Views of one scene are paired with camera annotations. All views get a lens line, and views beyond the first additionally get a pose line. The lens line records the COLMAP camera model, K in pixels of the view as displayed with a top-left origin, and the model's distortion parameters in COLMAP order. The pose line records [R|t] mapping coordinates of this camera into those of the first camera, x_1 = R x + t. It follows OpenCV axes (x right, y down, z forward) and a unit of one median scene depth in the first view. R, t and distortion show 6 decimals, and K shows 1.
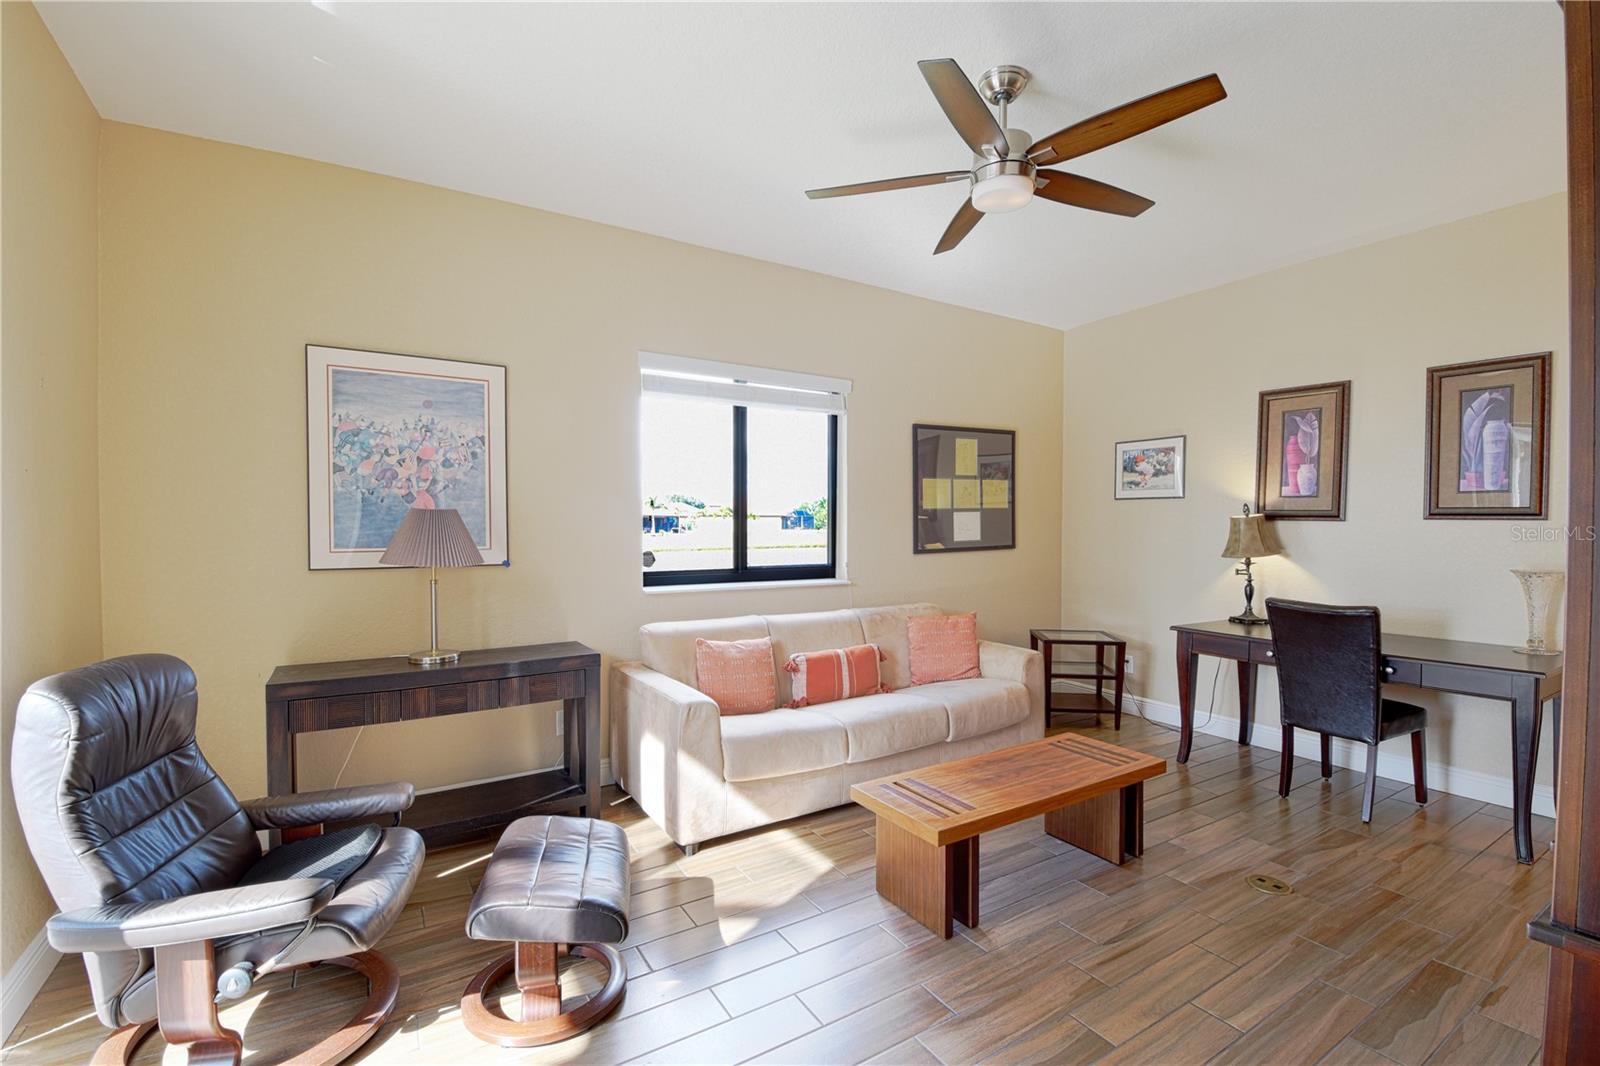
lens RADIAL K [[705.8, 0, 804.5], [0, 705.8, 539.9], [0, 0, 1]] dist [0.012344, -0.013031]
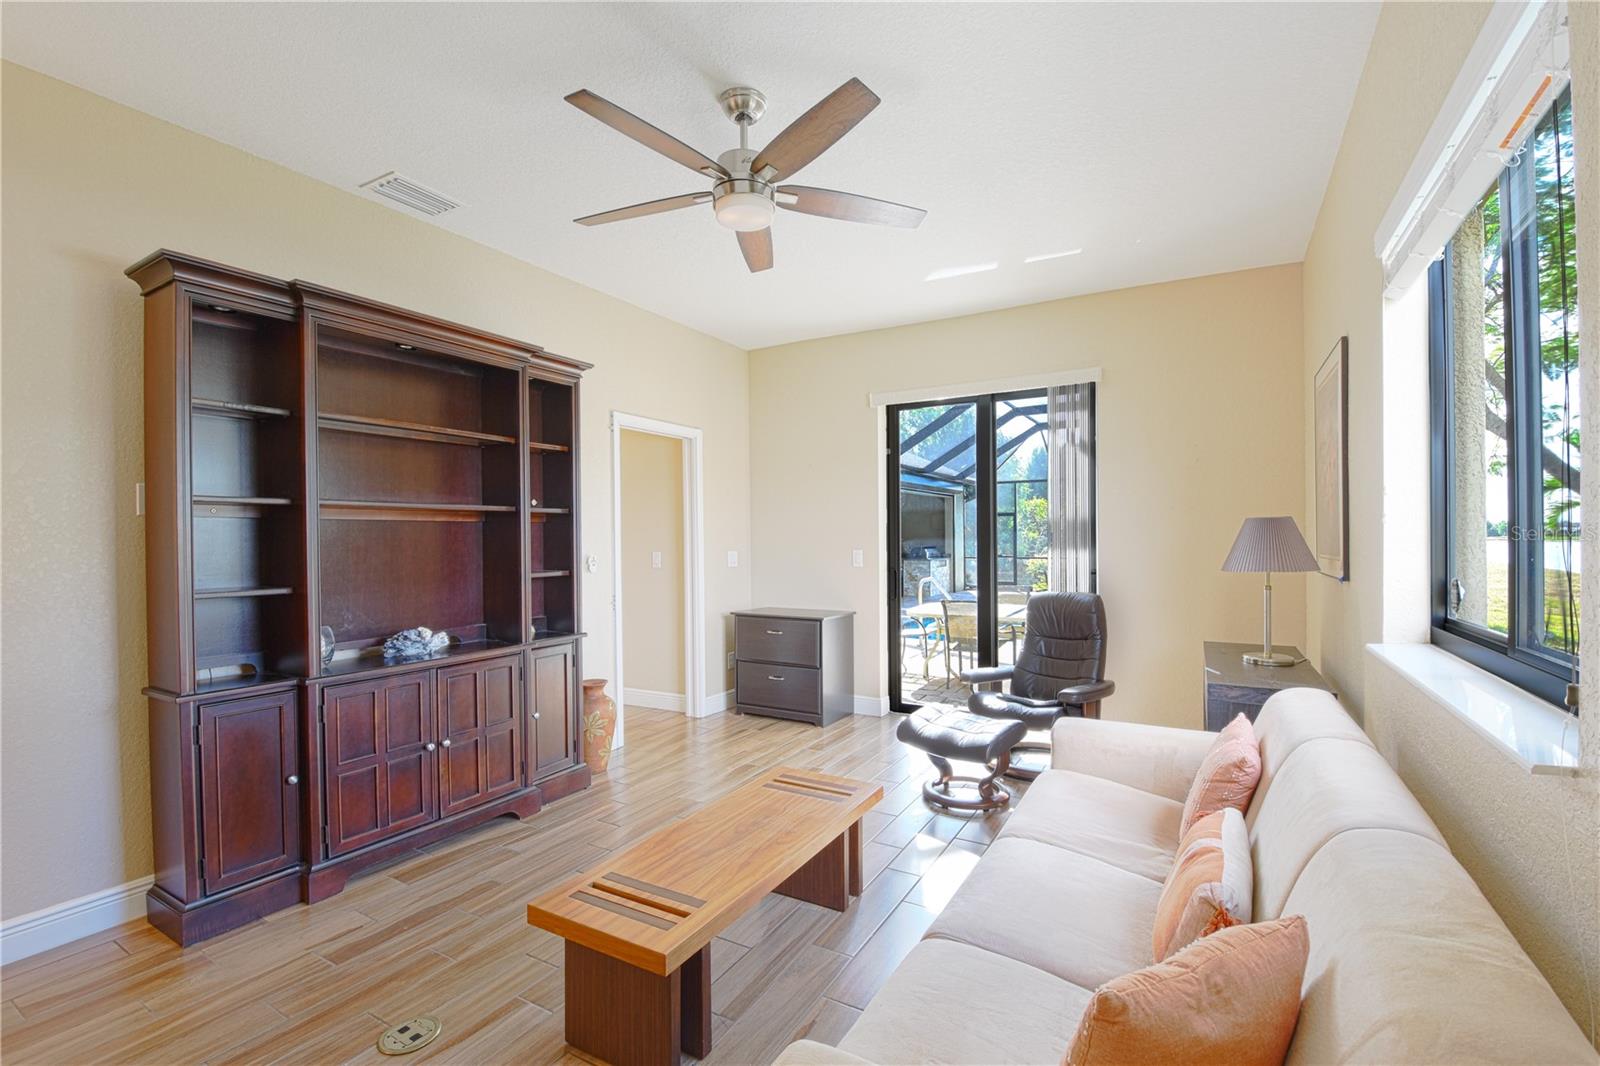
lens RADIAL K [[705.8, 0, 804.5], [0, 705.8, 539.9], [0, 0, 1]] dist [0.012344, -0.013031]
pose [[-0.884169, 0.003832, -0.467152, 0.744442], [-0.007226, 0.999735, 0.021878, -0.039694], [0.467112, 0.022720, -0.883906, 2.122512]]
